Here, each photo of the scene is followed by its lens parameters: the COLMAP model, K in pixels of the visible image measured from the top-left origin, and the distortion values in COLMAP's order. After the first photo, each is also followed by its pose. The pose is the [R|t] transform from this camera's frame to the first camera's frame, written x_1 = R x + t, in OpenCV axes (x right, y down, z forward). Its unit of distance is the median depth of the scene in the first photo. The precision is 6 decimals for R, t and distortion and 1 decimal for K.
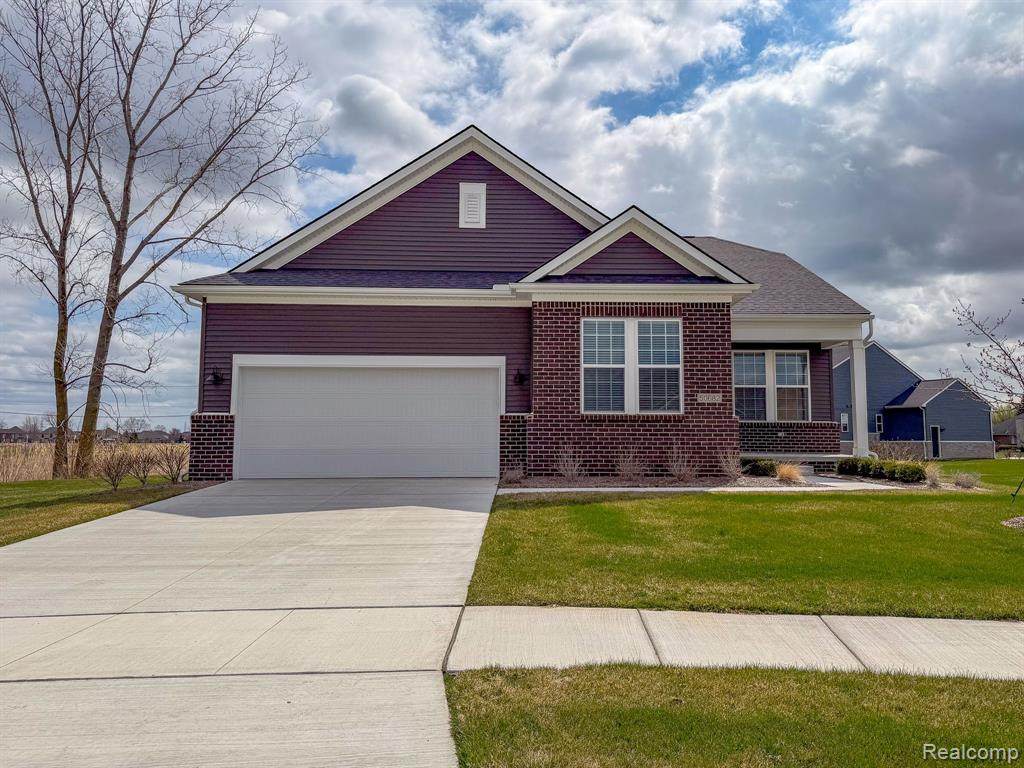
lens RADIAL K [[707.2, 0, 513.2], [0, 707.2, 359.6], [0, 0, 1]] dist [0.097470, -0.148690]
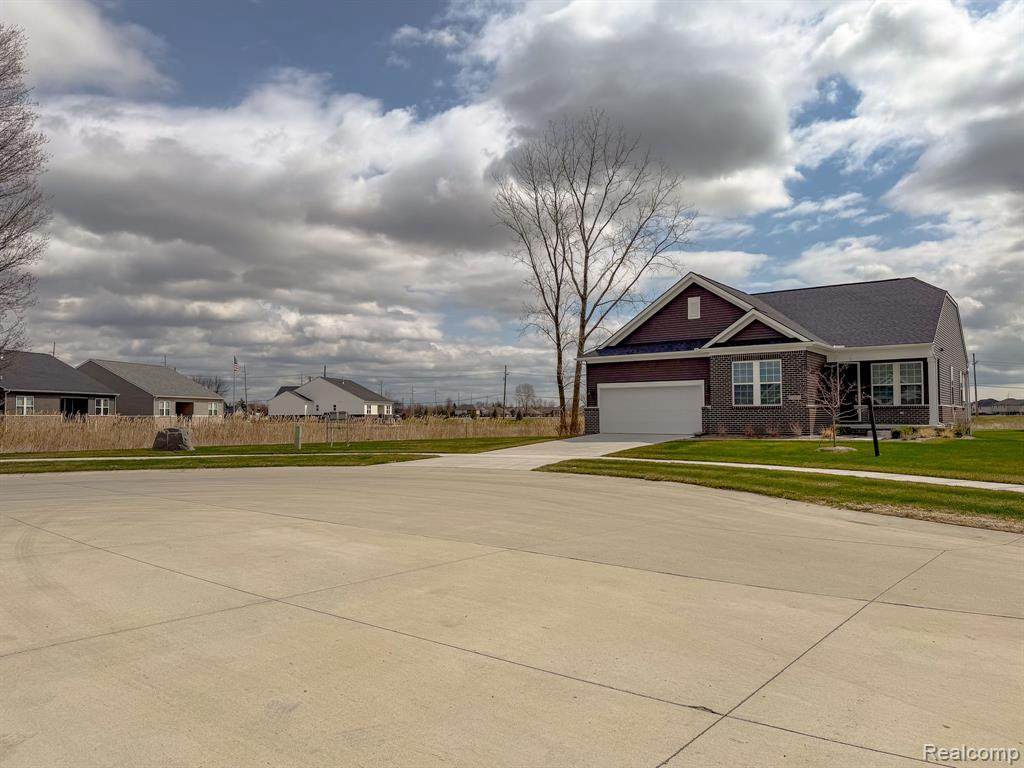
lens RADIAL K [[707.2, 0, 513.2], [0, 707.2, 359.6], [0, 0, 1]] dist [0.097470, -0.148690]
pose [[0.778821, -0.053042, -0.624999, 0.439157], [0.073600, 0.997263, 0.007079, -0.060829], [0.622913, -0.051514, 0.780593, -0.526725]]
